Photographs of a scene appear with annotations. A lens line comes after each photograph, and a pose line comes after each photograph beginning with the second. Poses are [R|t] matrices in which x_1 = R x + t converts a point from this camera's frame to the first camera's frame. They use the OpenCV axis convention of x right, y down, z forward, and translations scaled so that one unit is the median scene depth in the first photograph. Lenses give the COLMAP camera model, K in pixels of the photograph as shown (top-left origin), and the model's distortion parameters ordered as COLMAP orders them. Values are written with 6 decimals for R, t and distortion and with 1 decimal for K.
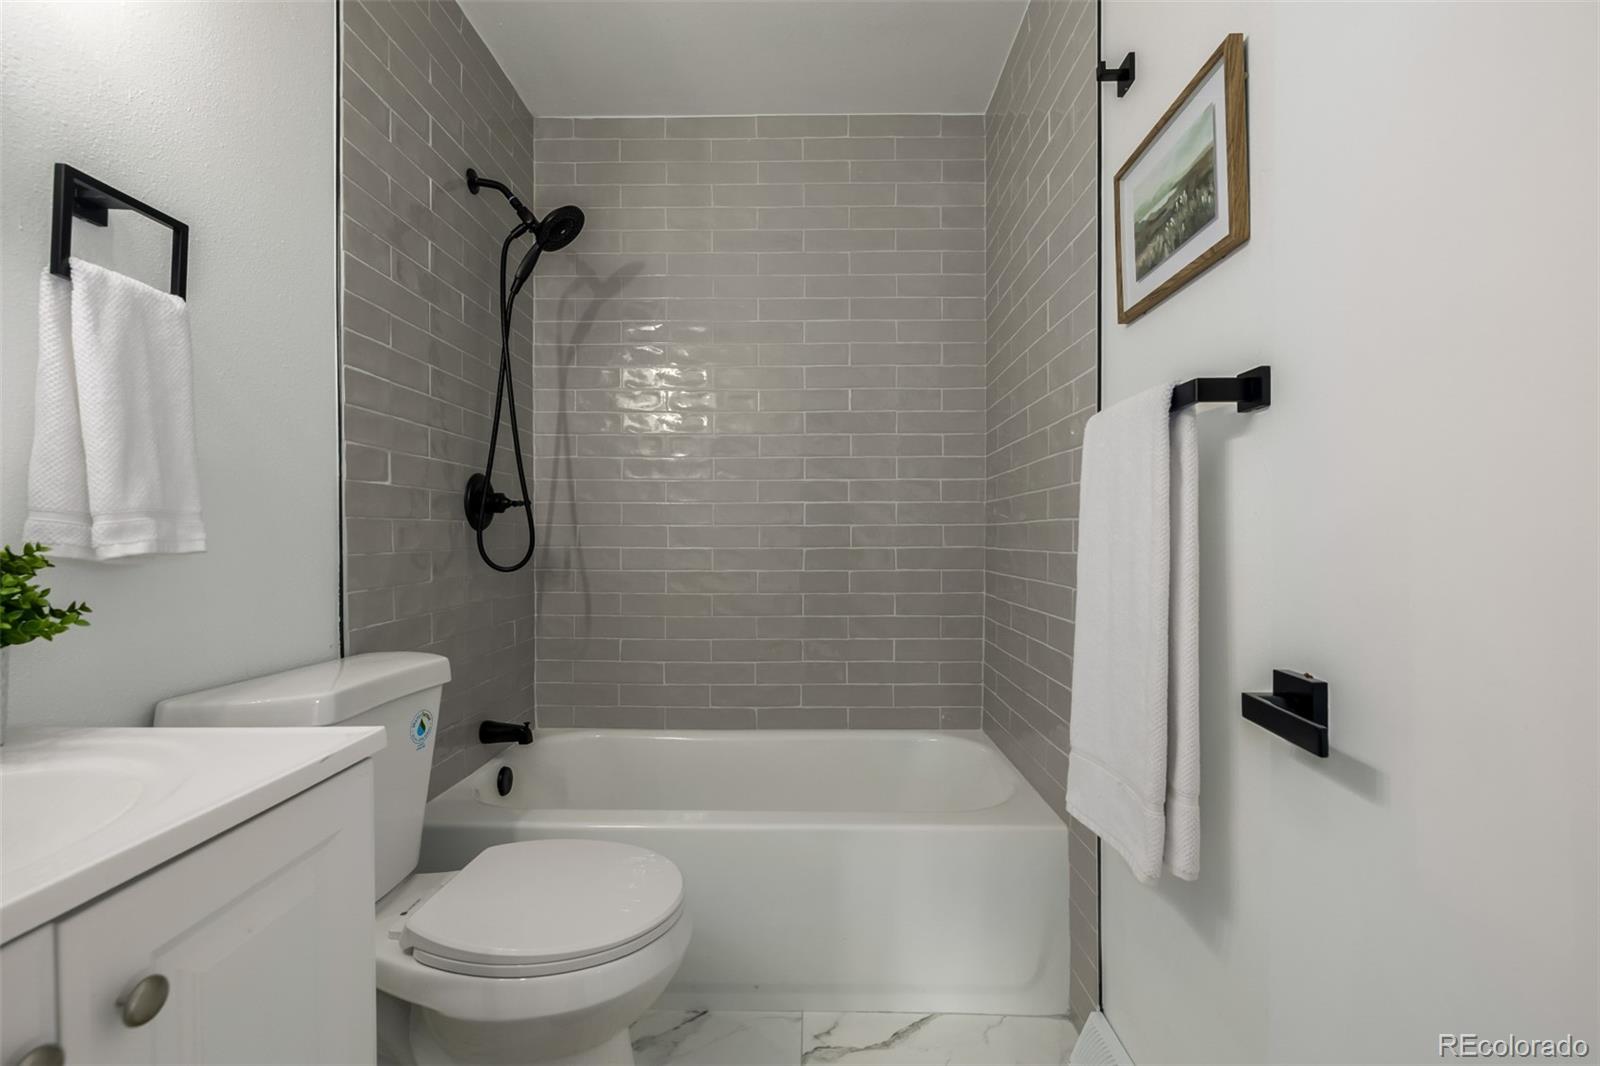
lens RADIAL K [[675.9, 0, 806.6], [0, 675.9, 536.7], [0, 0, 1]] dist [-0.005683, 0.000444]
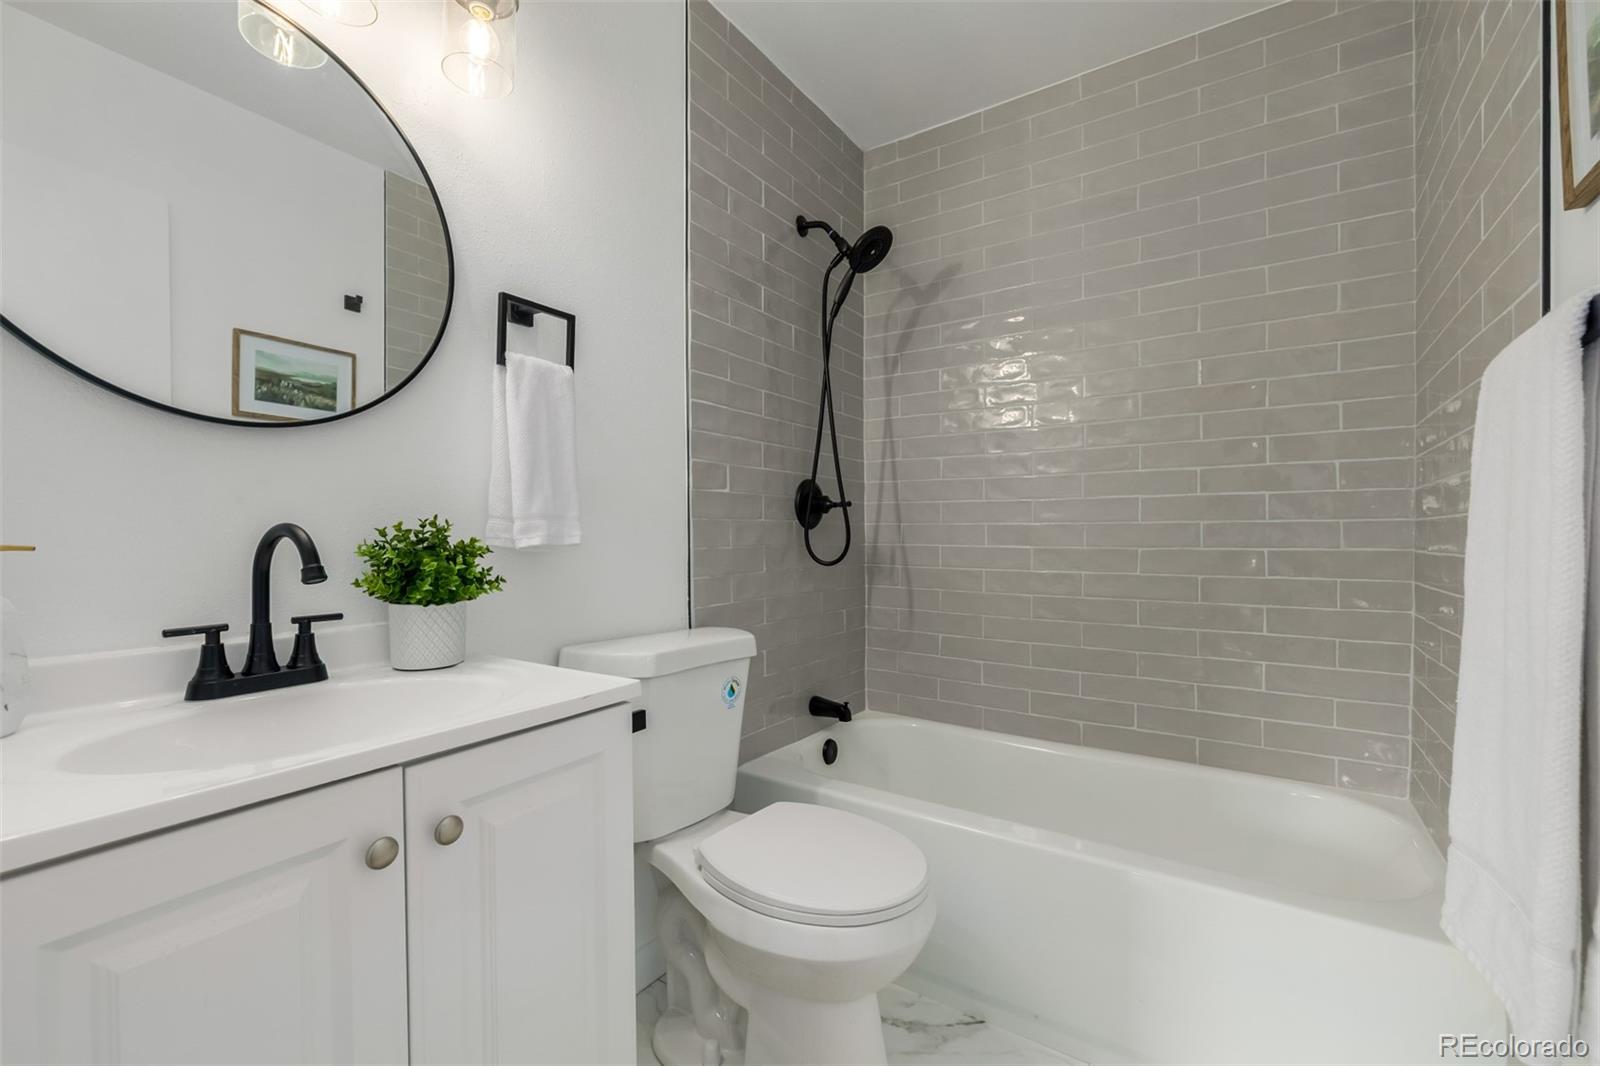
lens RADIAL K [[675.9, 0, 800.0], [0, 675.9, 536.0], [0, 0, 1]] dist [-0.005683, 0.000444]
pose [[0.835489, 0.002812, -0.549500, 0.166748], [-0.002282, 0.999996, 0.001647, 0.001013], [0.549502, -0.000122, 0.835492, 0.040607]]
